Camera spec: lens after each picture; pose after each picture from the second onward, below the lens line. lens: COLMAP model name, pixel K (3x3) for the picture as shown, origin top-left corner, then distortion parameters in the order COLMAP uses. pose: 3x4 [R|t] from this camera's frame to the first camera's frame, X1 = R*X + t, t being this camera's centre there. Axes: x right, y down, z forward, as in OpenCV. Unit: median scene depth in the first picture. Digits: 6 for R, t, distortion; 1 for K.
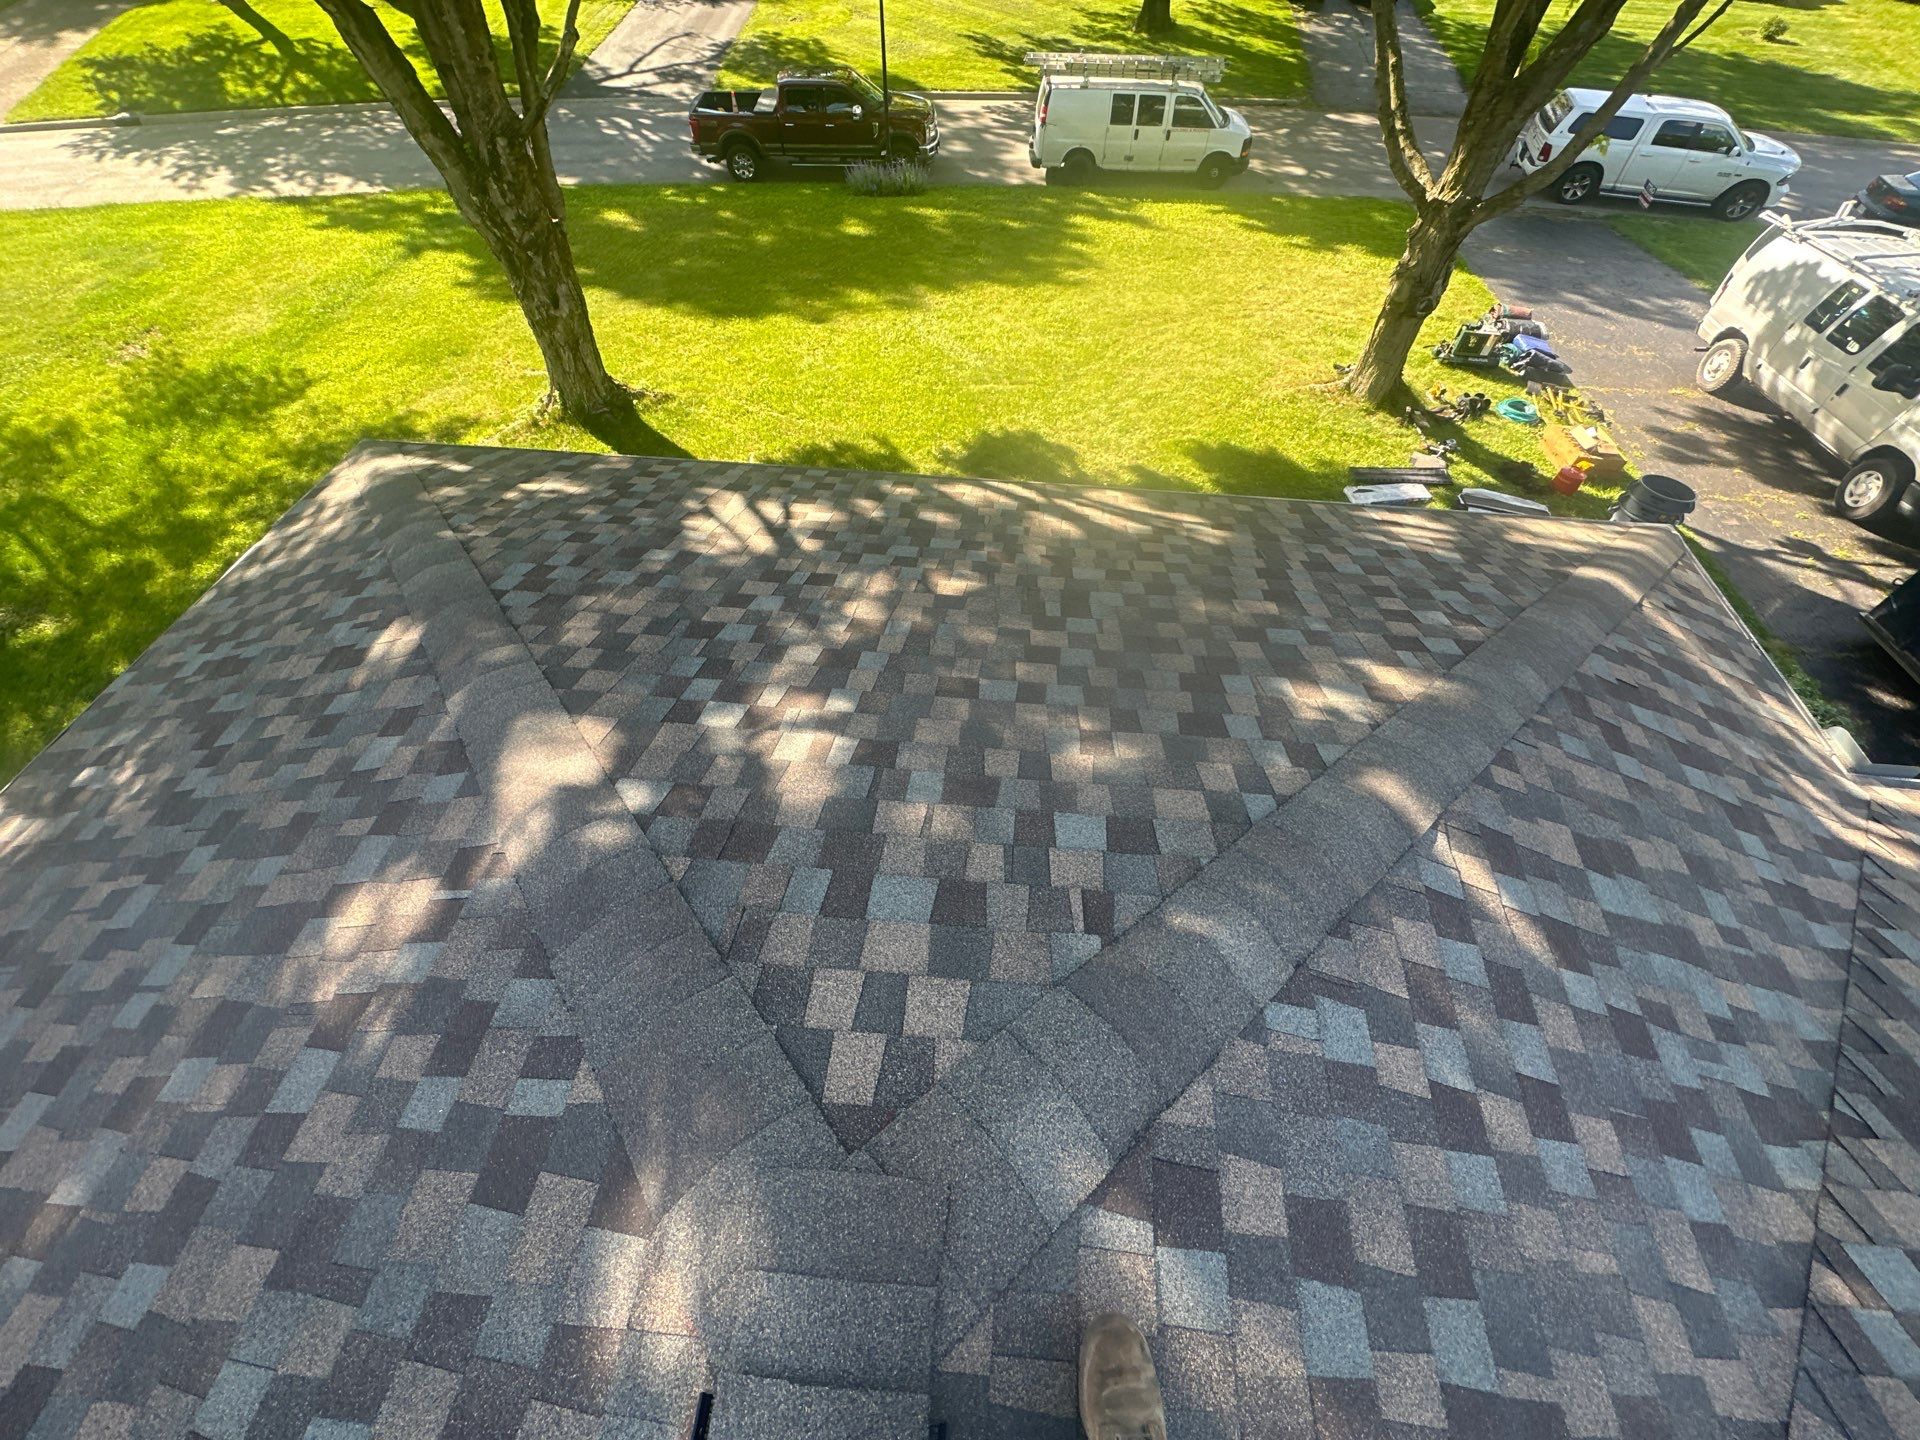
lens RADIAL K [[765.5, 0, 956.4], [0, 765.5, 716.9], [0, 0, 1]] dist [-0.001472, -0.000996]
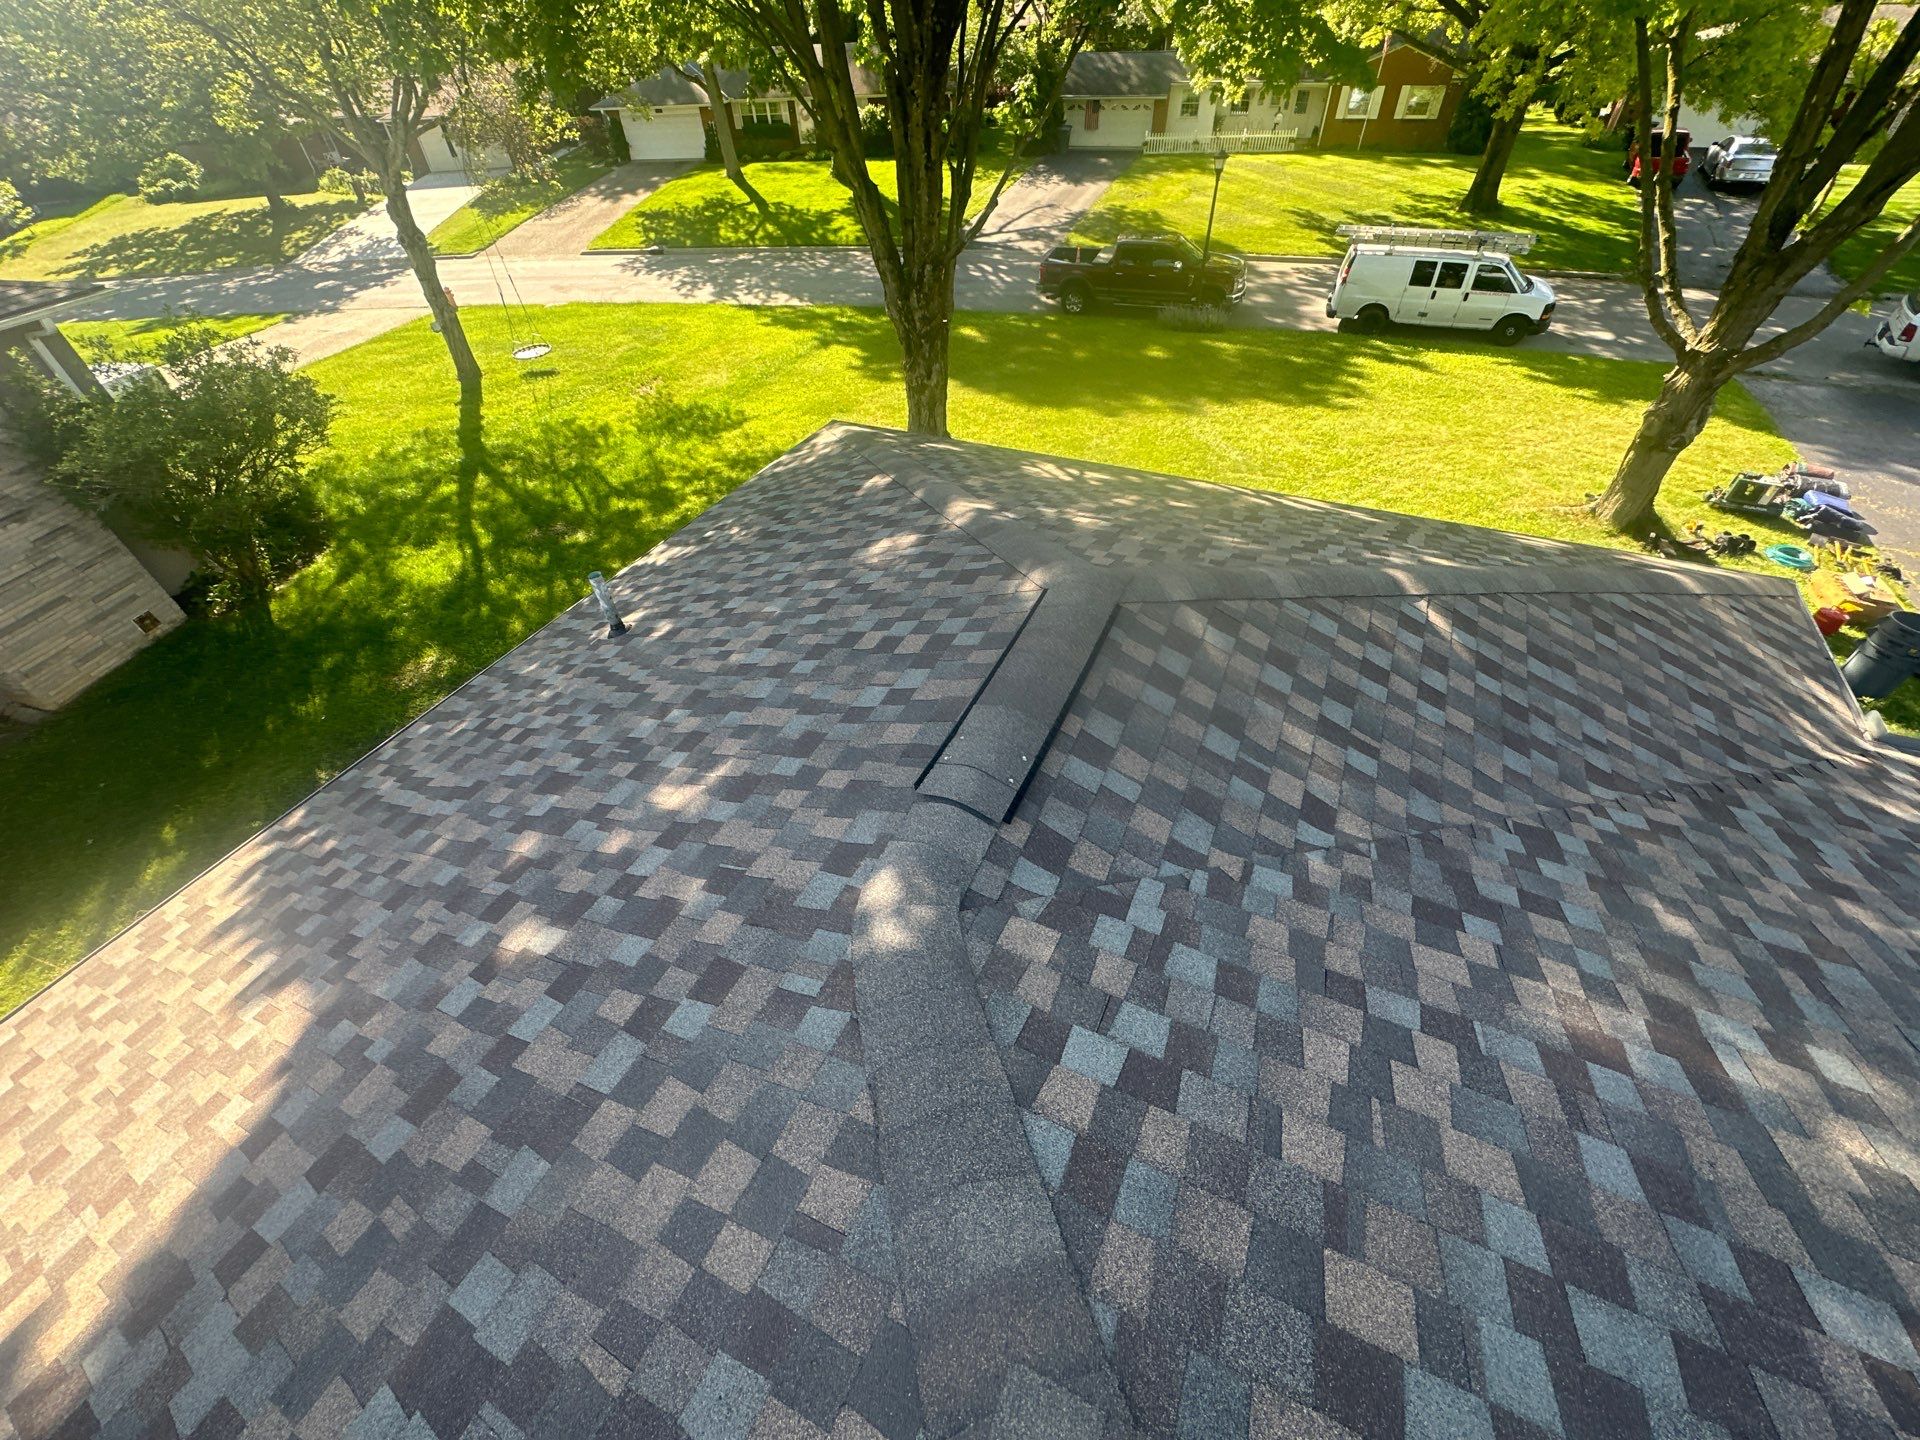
lens RADIAL K [[766.1, 0, 957.6], [0, 766.1, 717.0], [0, 0, 1]] dist [-0.002041, -0.000166]
pose [[0.940370, 0.200459, -0.274809, 0.022187], [-0.237335, 0.965415, -0.107918, 0.134848], [0.243671, 0.166705, 0.955423, -0.148218]]
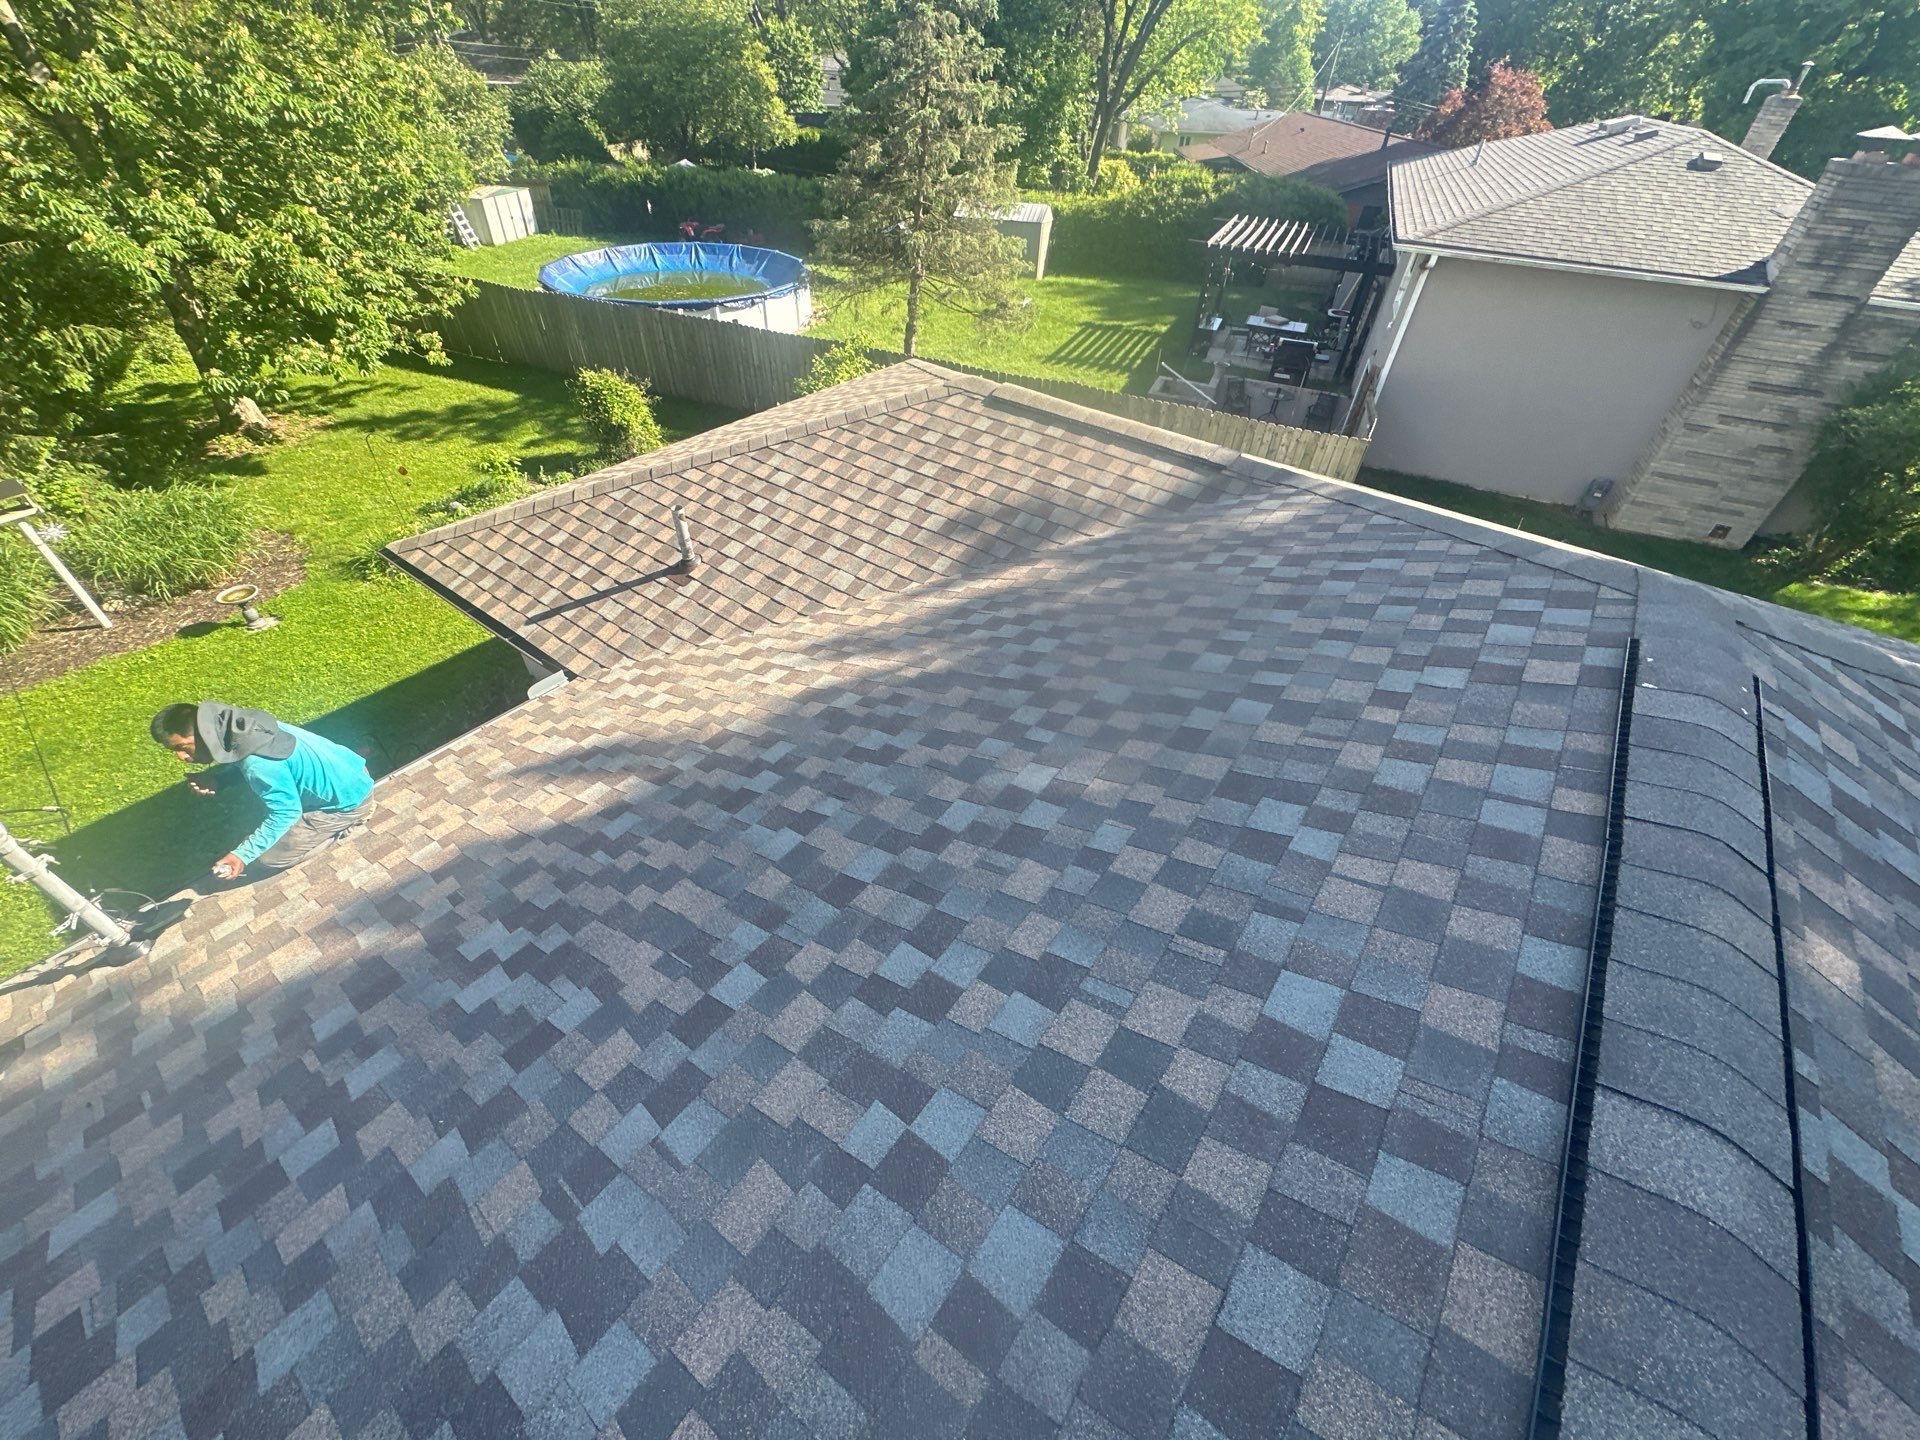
lens RADIAL K [[761.0, 0, 958.2], [0, 761.0, 717.6], [0, 0, 1]] dist [-0.002523, -0.000808]
pose [[-0.518894, 0.549525, -0.654807, 0.266420], [-0.698278, 0.169389, 0.695496, 0.200342], [0.493109, 0.818126, 0.295826, -0.186324]]
